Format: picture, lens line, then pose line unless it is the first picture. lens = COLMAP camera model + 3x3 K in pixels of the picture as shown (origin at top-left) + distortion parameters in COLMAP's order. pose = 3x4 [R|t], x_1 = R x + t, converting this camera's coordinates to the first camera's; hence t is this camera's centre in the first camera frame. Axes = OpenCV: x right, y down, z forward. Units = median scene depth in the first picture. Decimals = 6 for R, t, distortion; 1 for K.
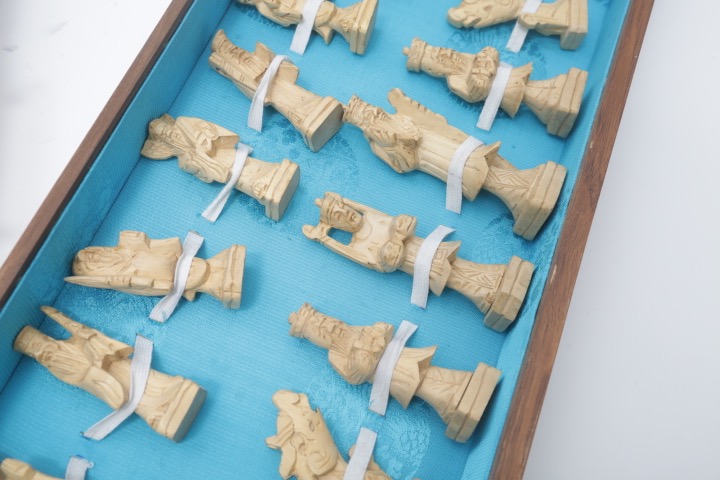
lens RADIAL K [[780.6, 0, 360.0], [0, 780.6, 240.0], [0, 0, 1]] dist [0.001157, 0.000045]
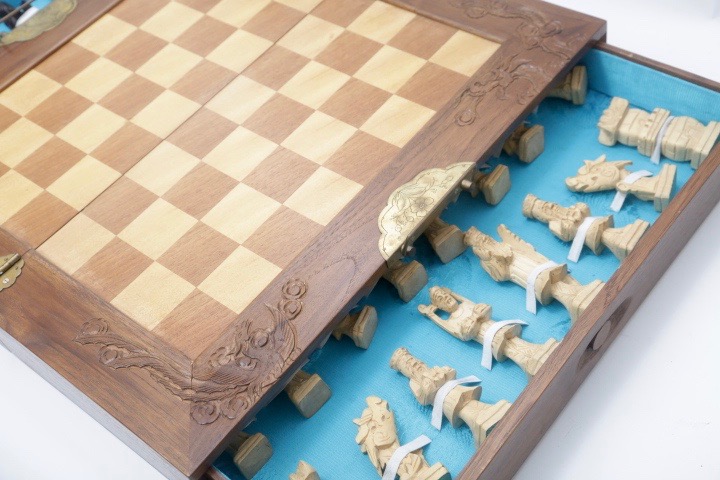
lens RADIAL K [[911.0, 0, 360.0], [0, 911.0, 240.0], [0, 0, 1]] dist [0.047789, 0.082308]
pose [[0.899752, 0.065255, -0.431495, 0.540471], [-0.180037, 0.956198, -0.230807, 0.271373], [0.397534, 0.285354, 0.872090, -0.571707]]
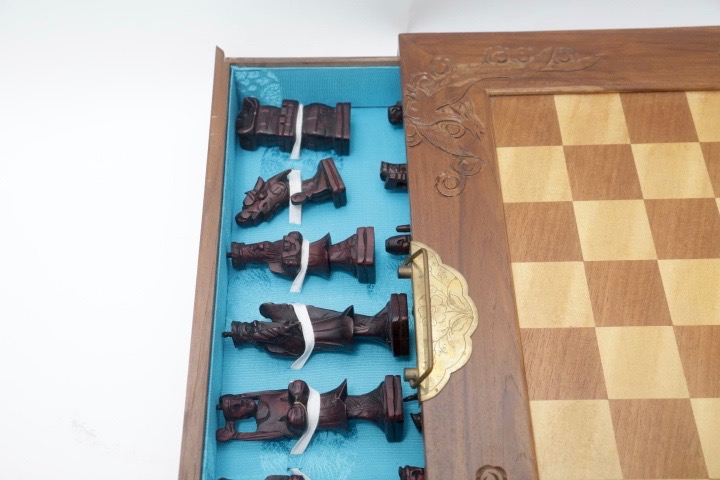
lens RADIAL K [[911.0, 0, 360.0], [0, 911.0, 240.0], [0, 0, 1]] dist [0.047789, 0.082308]
pose [[0.920086, -0.384264, 0.076040, -1.294092], [0.391428, 0.909356, -0.140912, -0.570637], [-0.015000, 0.159415, 0.987098, -0.440794]]
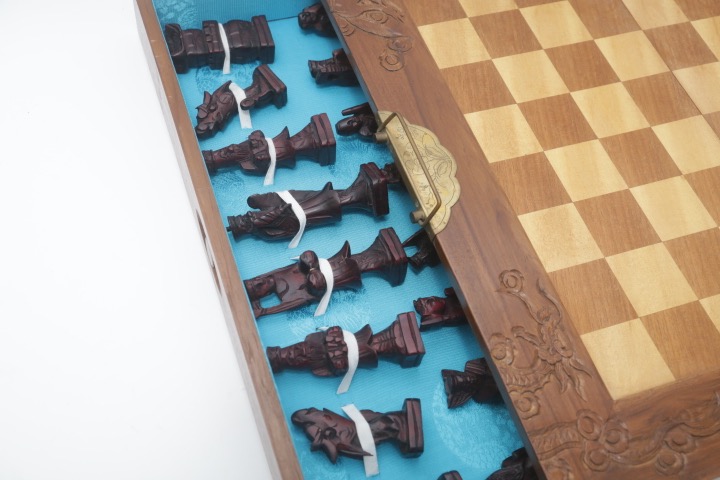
lens RADIAL K [[816.3, 0, 345.0], [0, 816.3, 240.4], [0, 0, 1]] dist [0.003699, 0.020278]
pose [[0.774316, -0.565523, 0.283935, -1.699125], [0.583350, 0.811803, 0.026048, -0.623761], [-0.245230, 0.145464, 0.958490, -0.380867]]
